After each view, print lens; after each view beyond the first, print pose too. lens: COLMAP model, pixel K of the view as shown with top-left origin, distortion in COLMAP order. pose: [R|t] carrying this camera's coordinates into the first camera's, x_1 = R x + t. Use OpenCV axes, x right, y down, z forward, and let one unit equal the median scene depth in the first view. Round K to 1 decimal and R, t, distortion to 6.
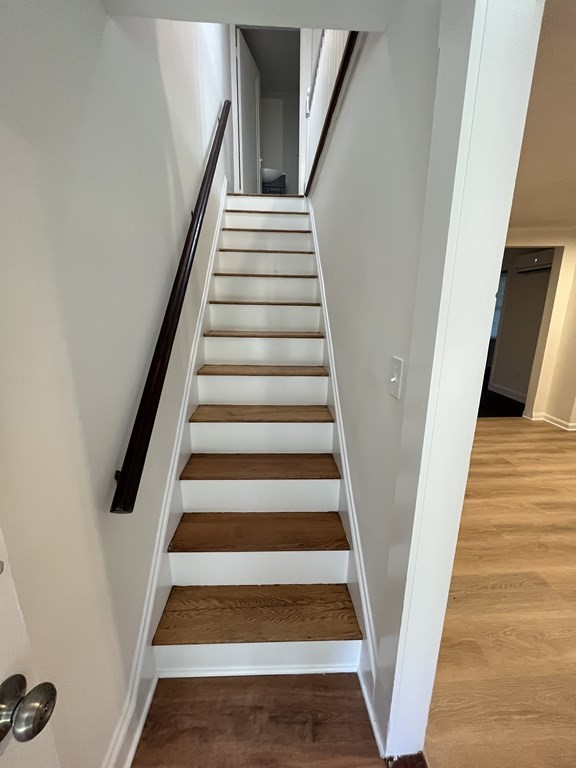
lens RADIAL K [[308.8, 0, 288.8], [0, 308.8, 383.7], [0, 0, 1]] dist [-0.004279, 0.001169]
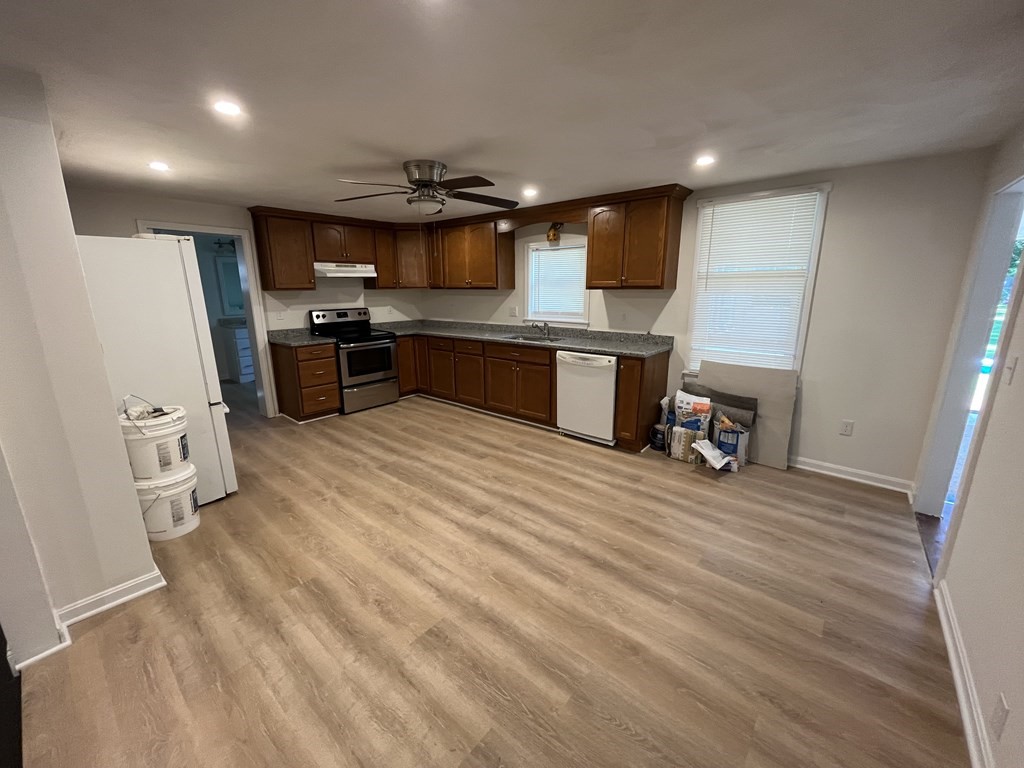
lens RADIAL K [[411.8, 0, 511.1], [0, 411.8, 383.0], [0, 0, 1]] dist [-0.004279, 0.001169]
pose [[-0.734440, -0.155925, 0.660519, 0.279549], [0.167464, 0.901519, 0.399023, -0.310280], [-0.657688, 0.403672, -0.636000, 1.175378]]
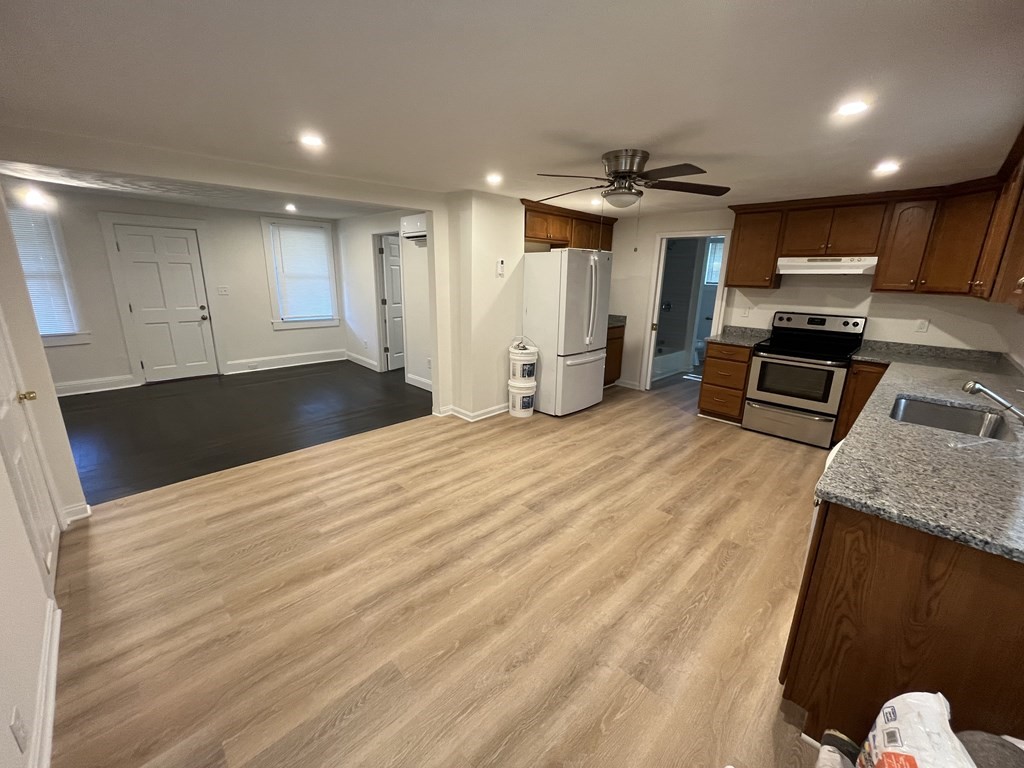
lens RADIAL K [[411.8, 0, 512.7], [0, 411.8, 383.2], [0, 0, 1]] dist [-0.004279, 0.001169]
pose [[0.736560, -0.162838, 0.656478, 0.288955], [0.148461, 0.985840, 0.077964, -0.042417], [-0.659878, 0.040037, 0.750305, 0.030423]]
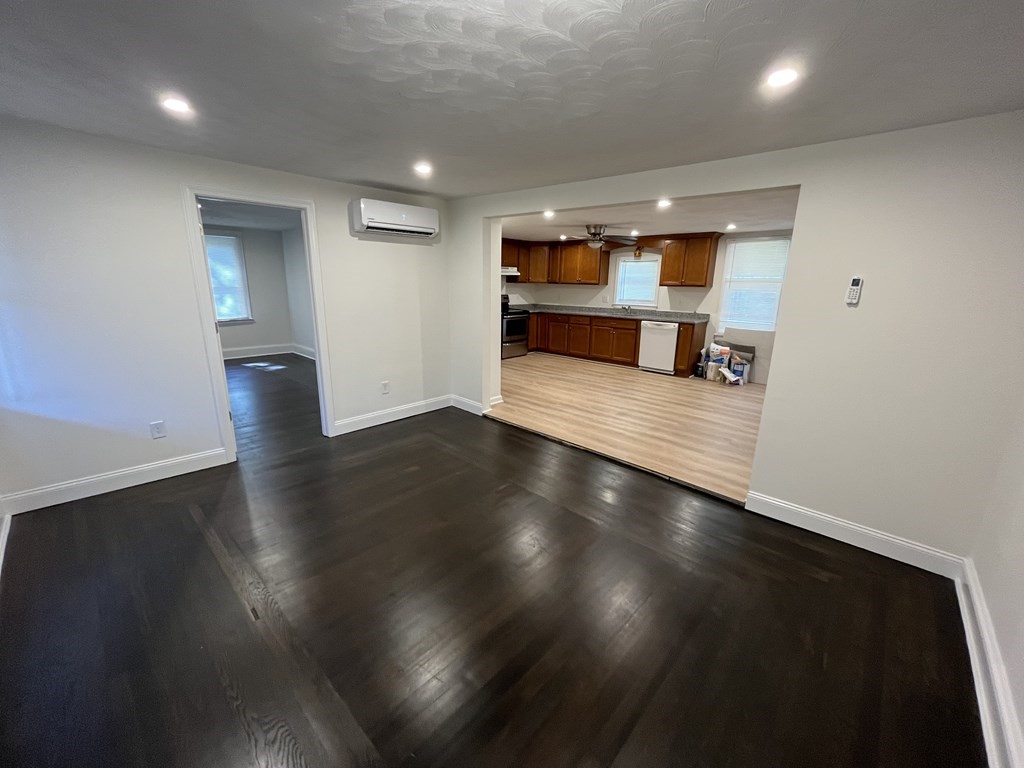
lens RADIAL K [[411.8, 0, 510.0], [0, 411.8, 382.5], [0, 0, 1]] dist [-0.004279, 0.001169]
pose [[-0.701711, -0.187575, 0.687326, -0.090623], [0.154686, 0.901597, 0.403974, -0.599430], [-0.695467, 0.389793, -0.603645, 2.283966]]
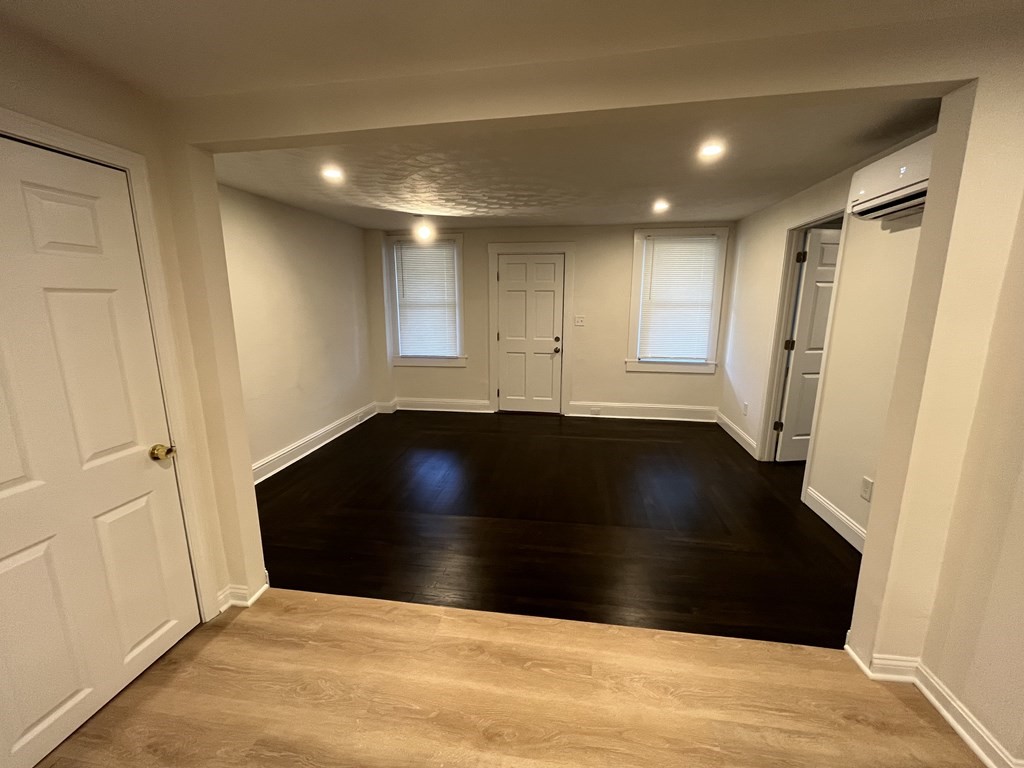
lens RADIAL K [[411.8, 0, 508.6], [0, 411.8, 383.8], [0, 0, 1]] dist [-0.004279, 0.001169]
pose [[0.980044, 0.035871, -0.195515, 0.698748], [-0.045574, 0.997931, -0.045355, -0.186403], [0.193484, 0.053360, 0.979651, 0.715341]]
